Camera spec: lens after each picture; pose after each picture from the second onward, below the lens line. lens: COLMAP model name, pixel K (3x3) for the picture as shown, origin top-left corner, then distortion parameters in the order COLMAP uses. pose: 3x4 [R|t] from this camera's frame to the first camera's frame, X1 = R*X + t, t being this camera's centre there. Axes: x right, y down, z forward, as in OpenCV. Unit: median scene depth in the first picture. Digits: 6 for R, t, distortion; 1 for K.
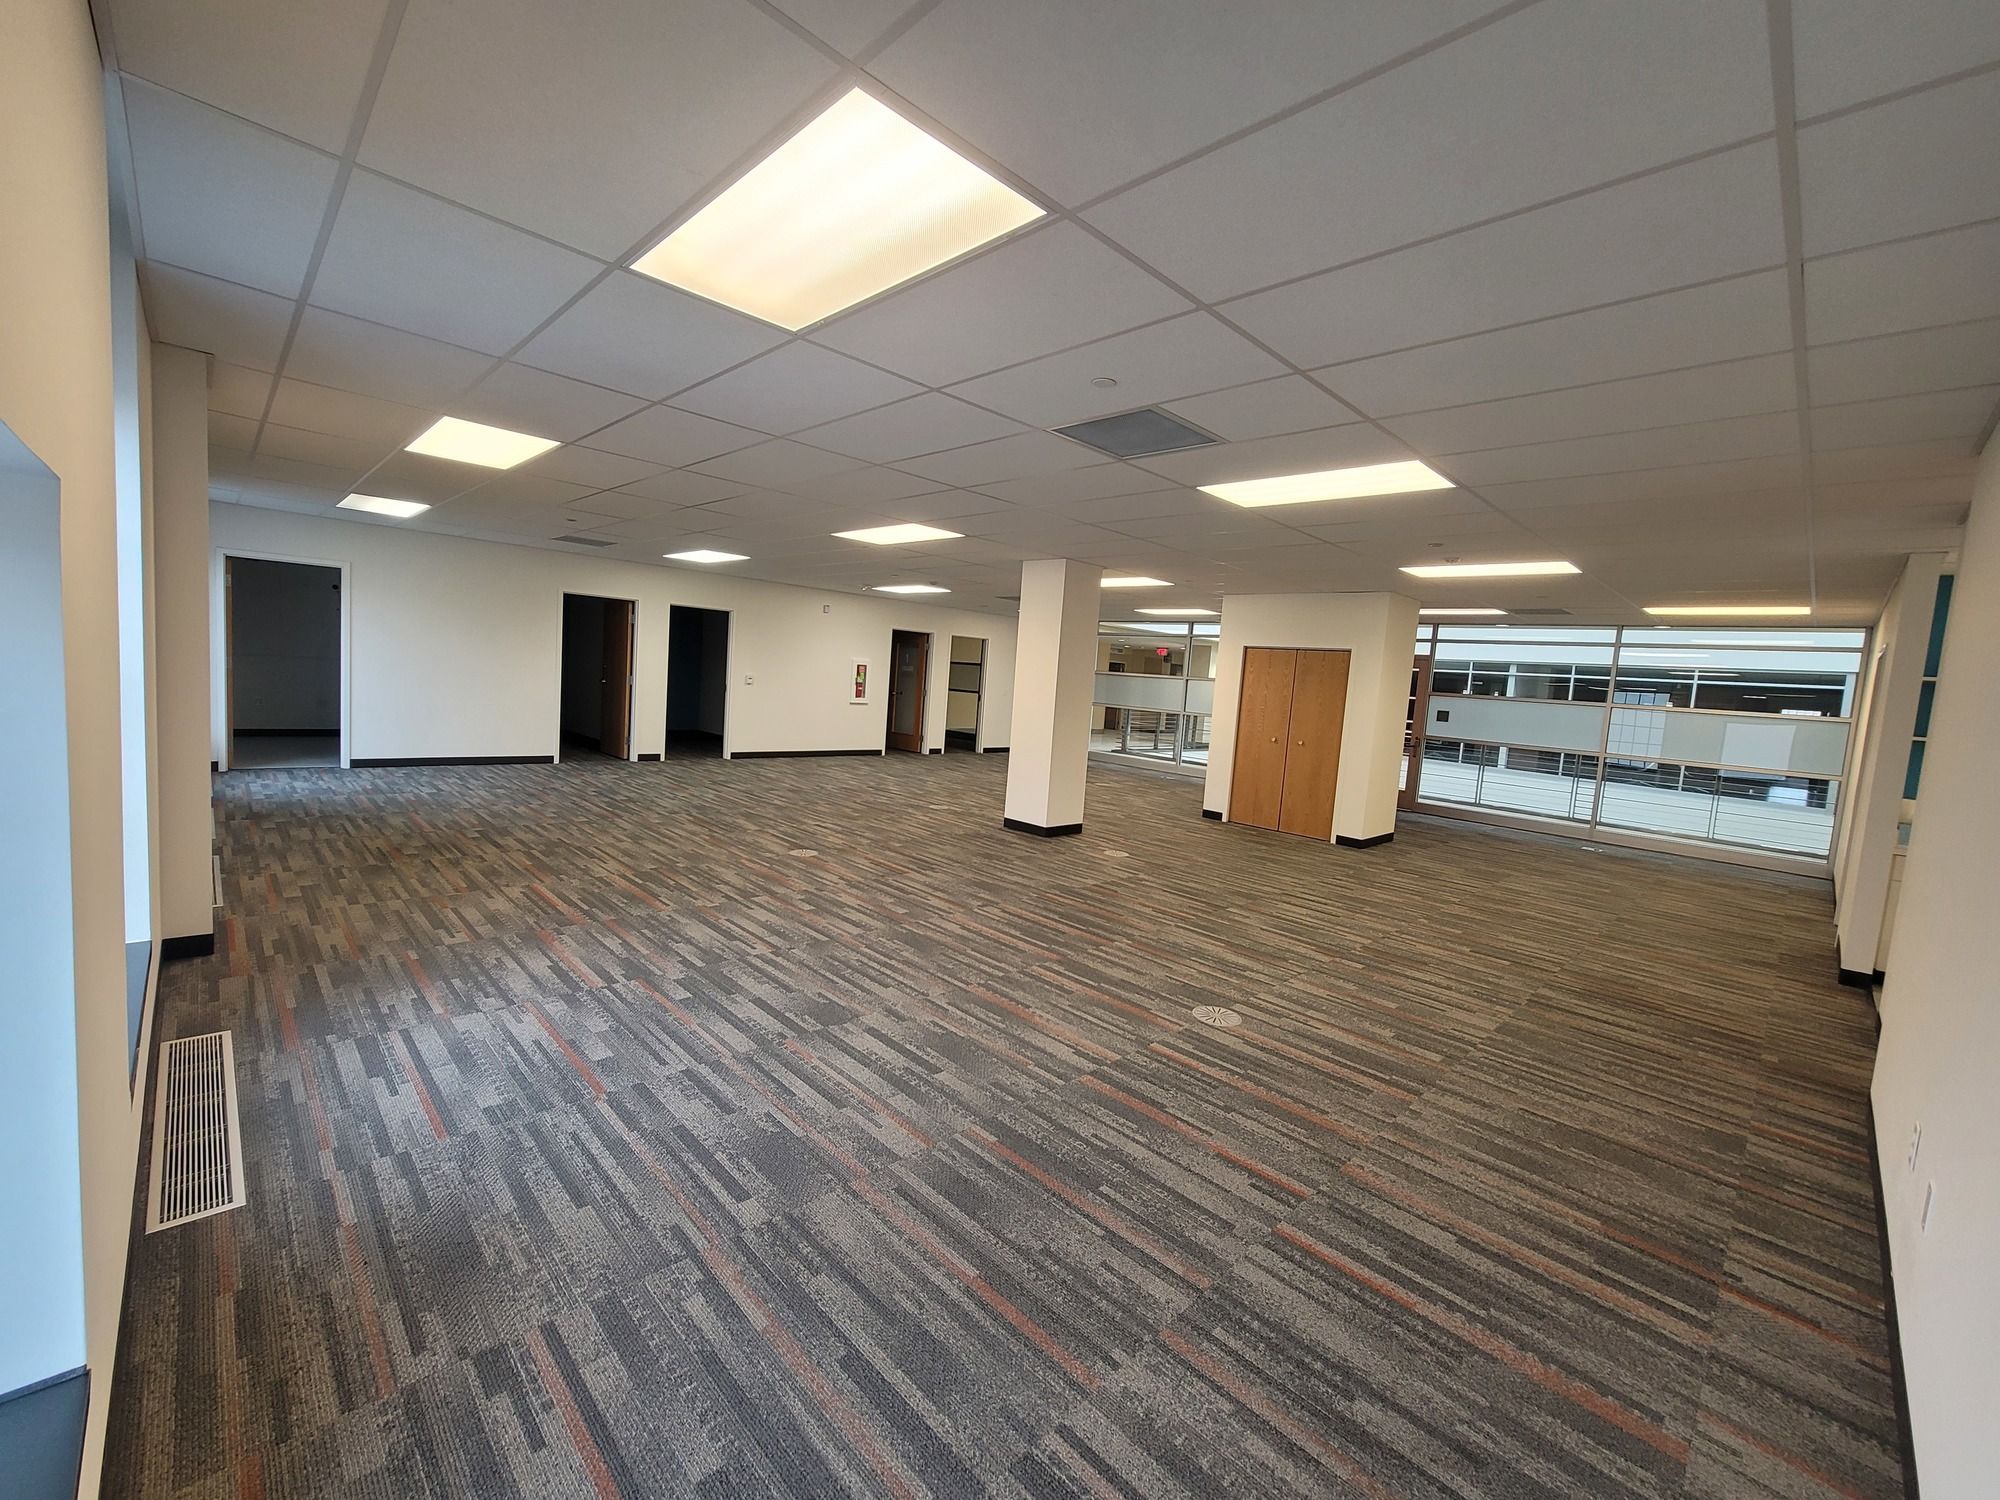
lens RADIAL K [[811.7, 0, 1000.0], [0, 811.7, 750.0], [0, 0, 1]] dist [-0.002321, 0.000831]
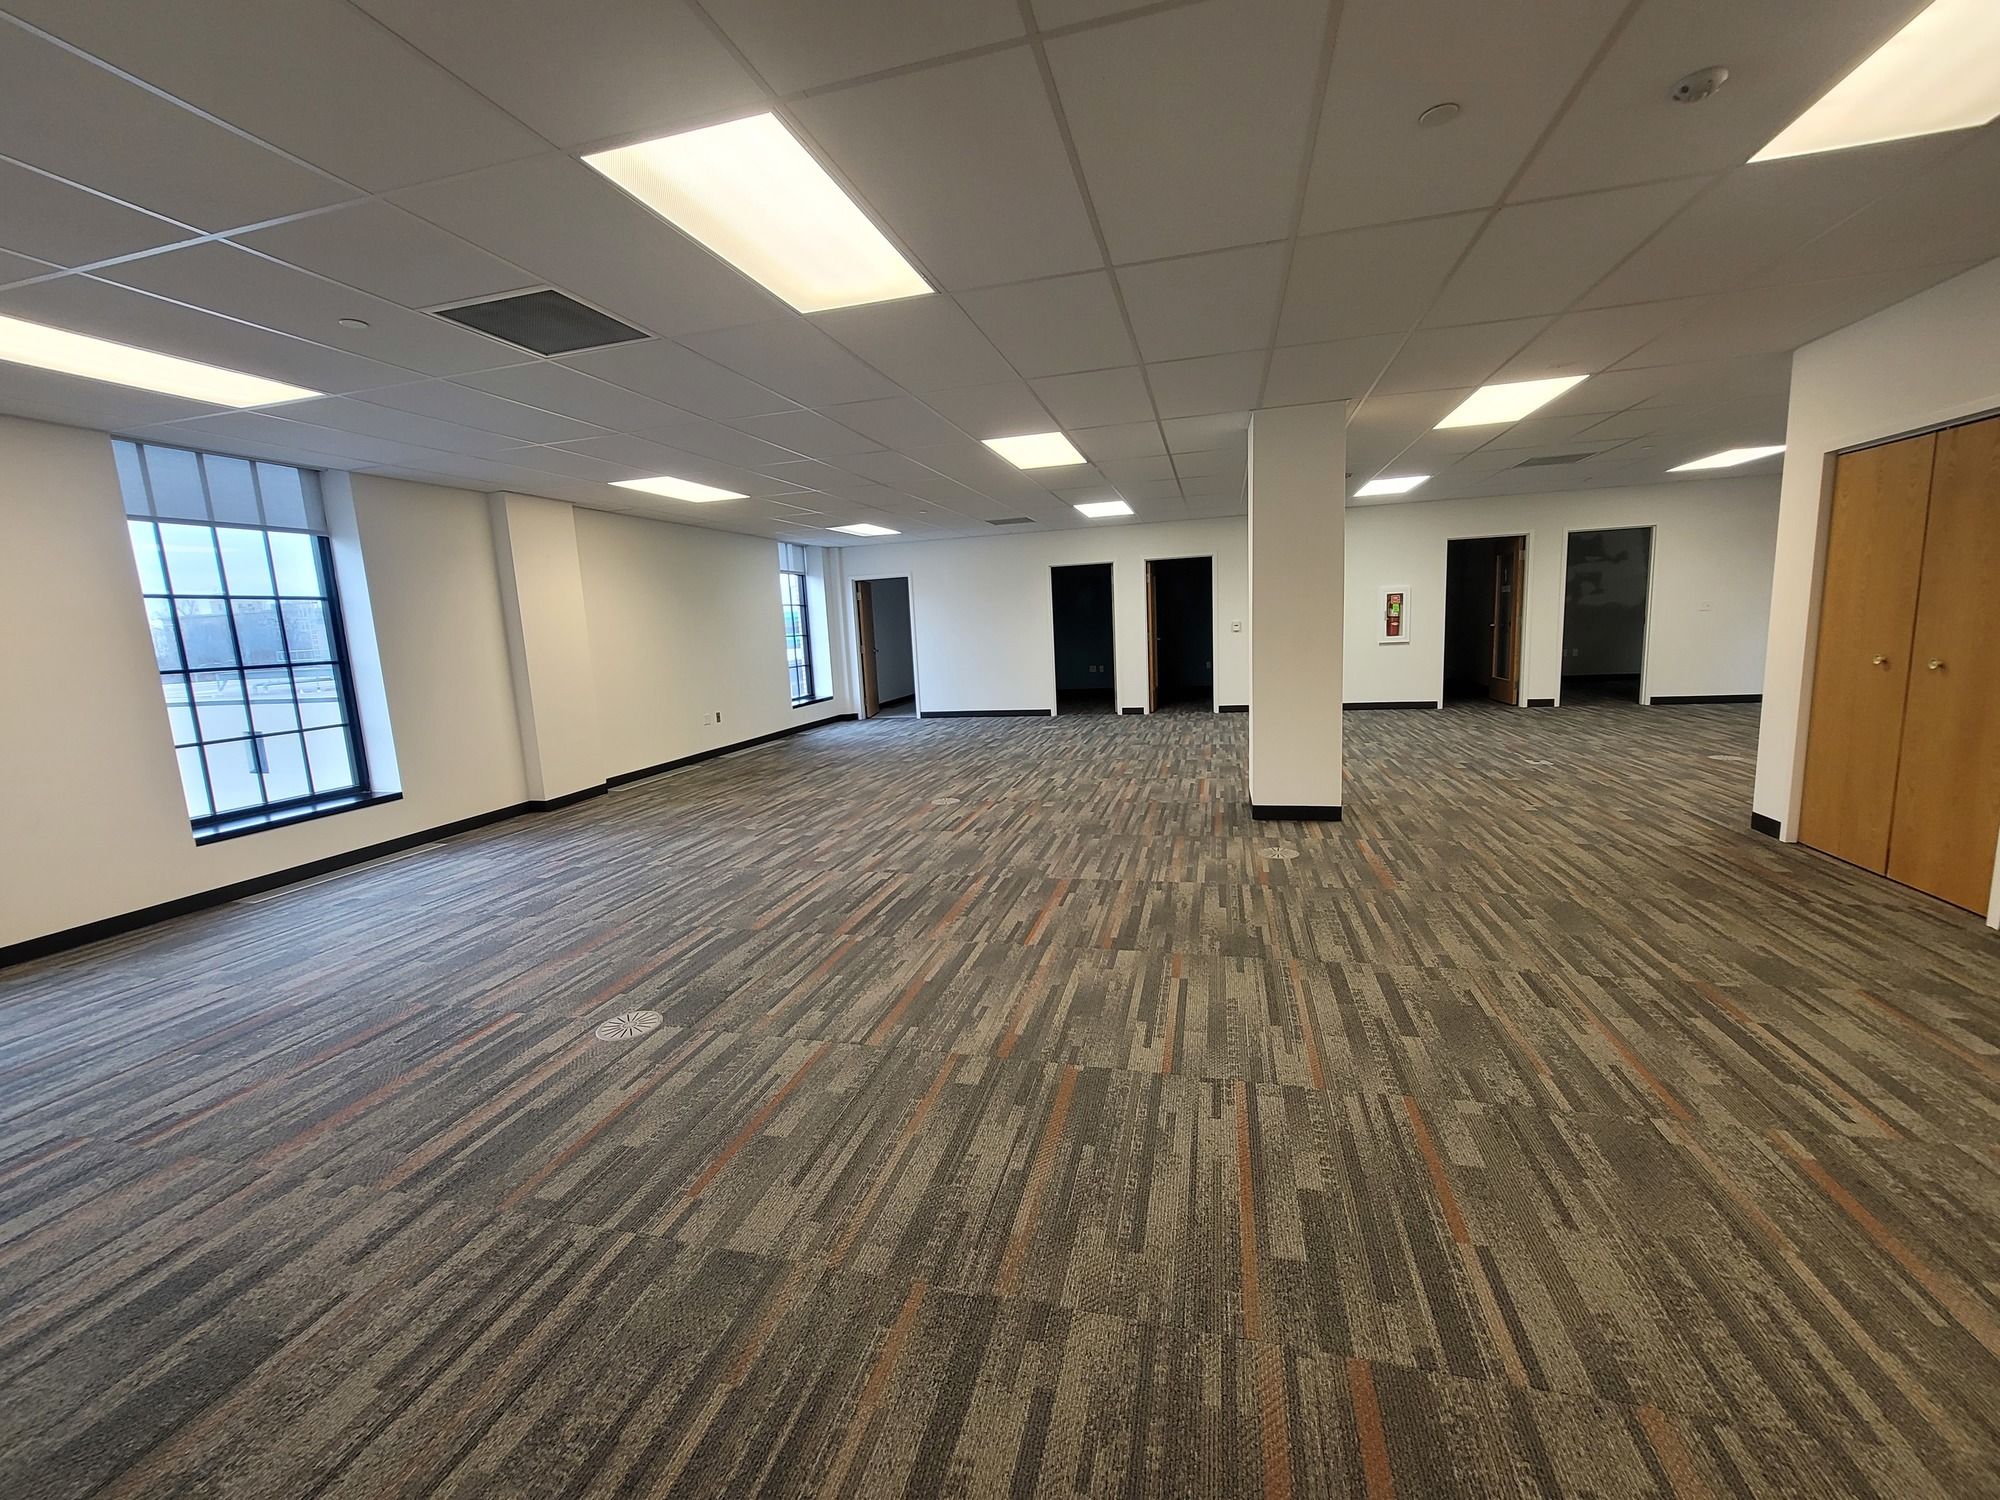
lens RADIAL K [[811.7, 0, 1000.0], [0, 811.7, 750.0], [0, 0, 1]] dist [-0.002321, 0.000831]
pose [[0.503787, 0.036381, -0.863062, 0.934008], [0.006835, 0.998914, 0.046097, 0.022536], [0.863801, -0.029122, 0.502991, 0.770995]]
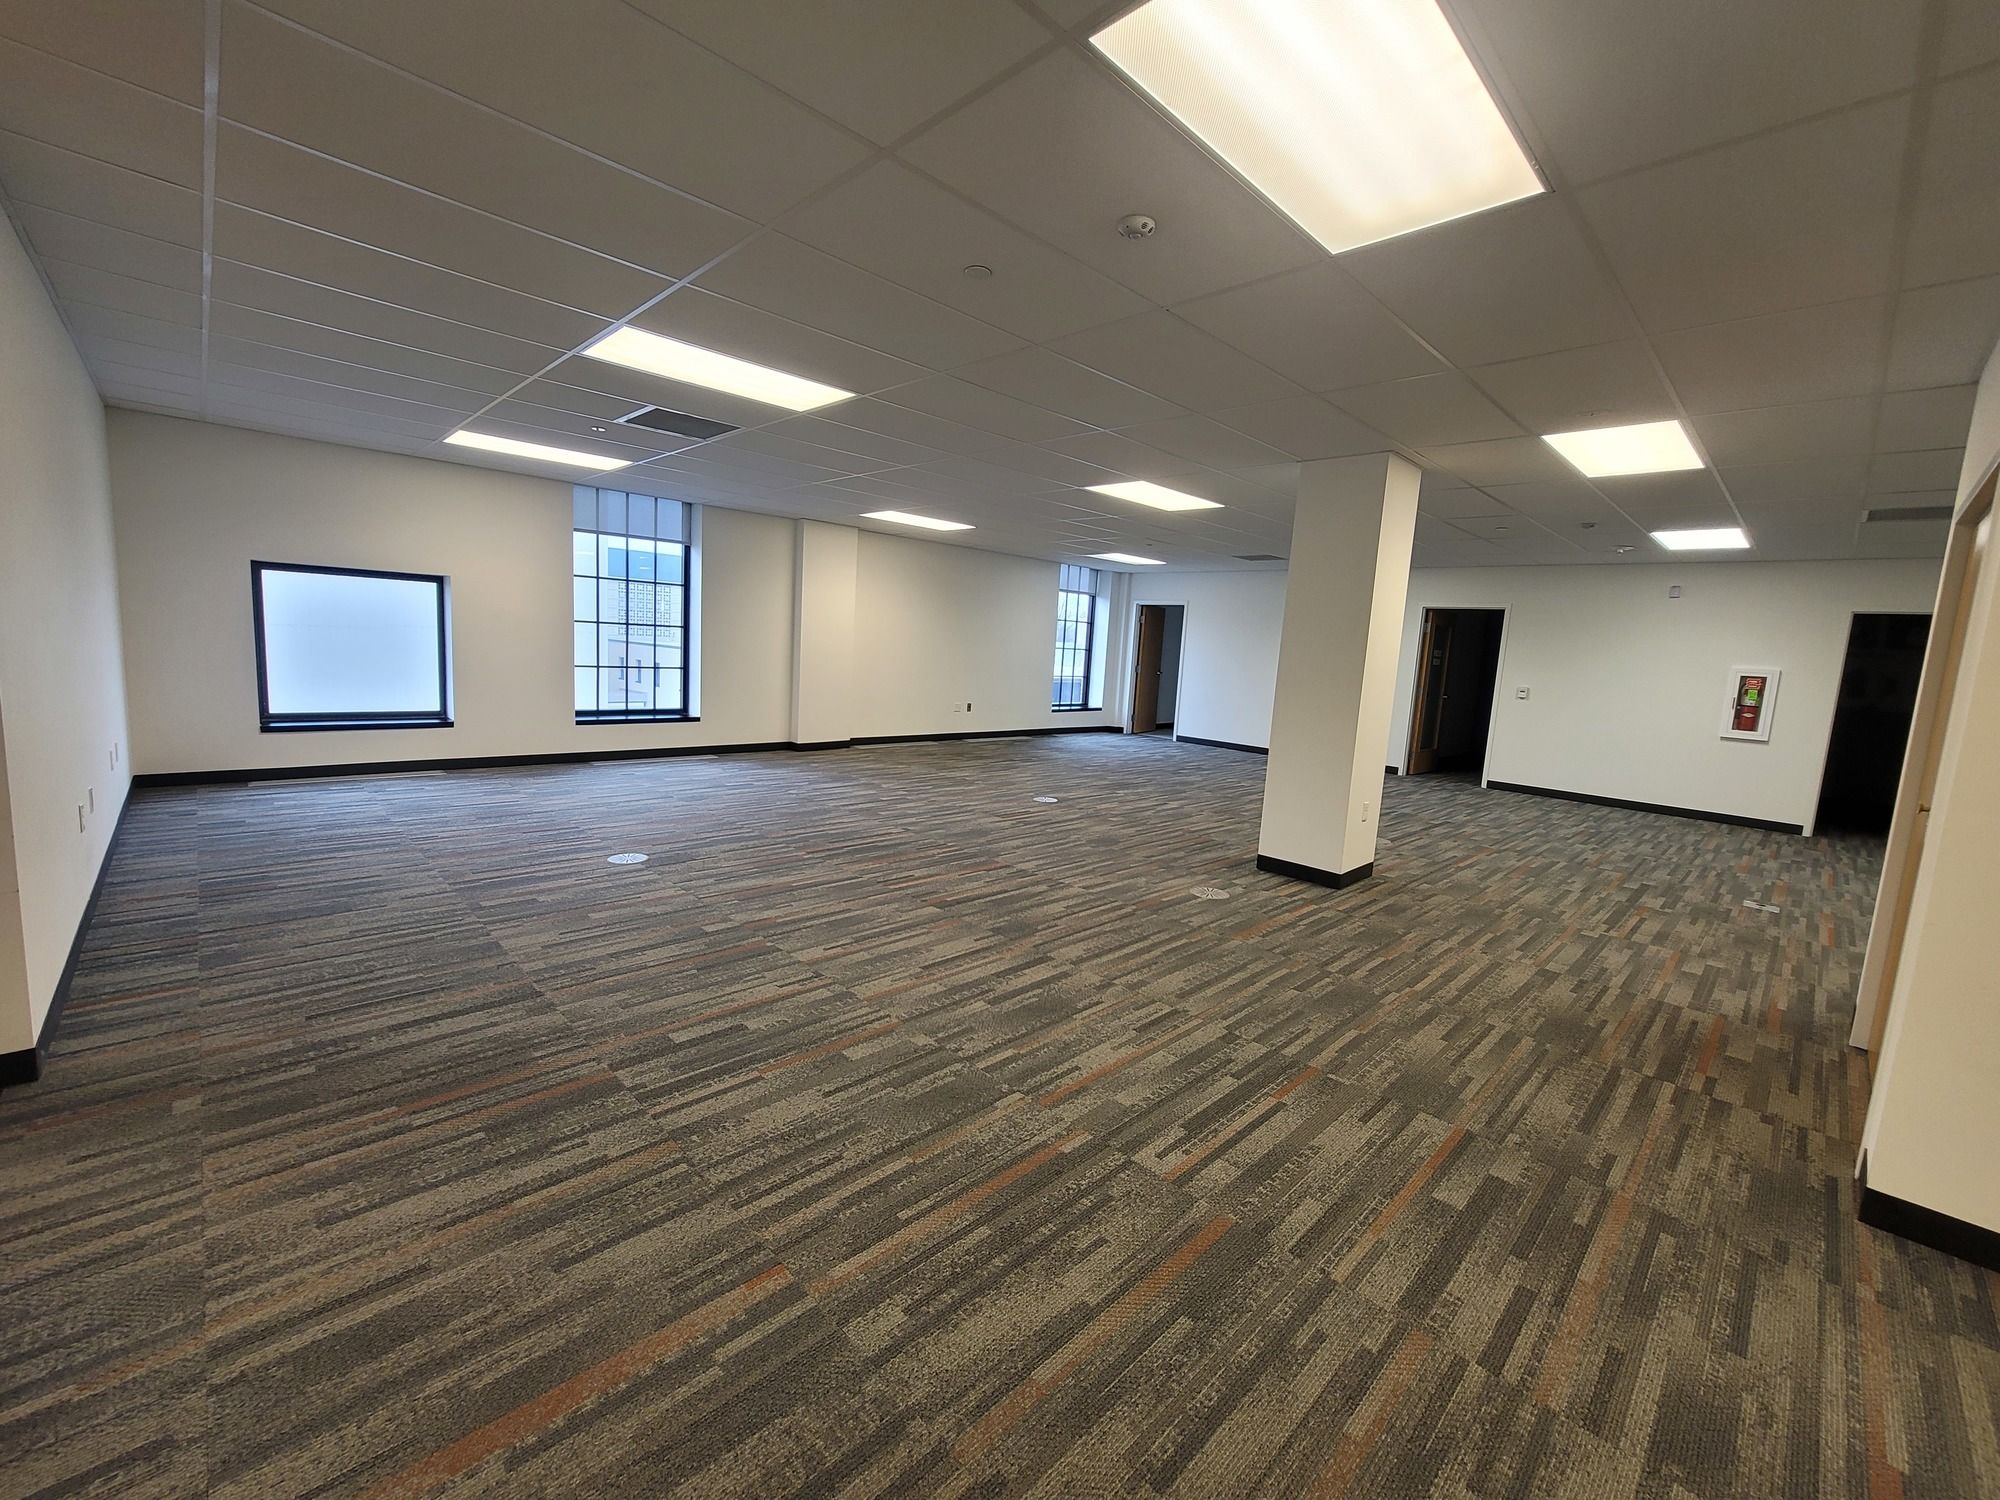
lens RADIAL K [[811.7, 0, 1000.0], [0, 811.7, 750.0], [0, 0, 1]] dist [-0.002321, 0.000831]
pose [[0.002340, 0.059151, -0.998246, 1.268599], [-0.152002, 0.986671, 0.058109, -0.000093], [0.988377, 0.151600, 0.011300, 1.280200]]
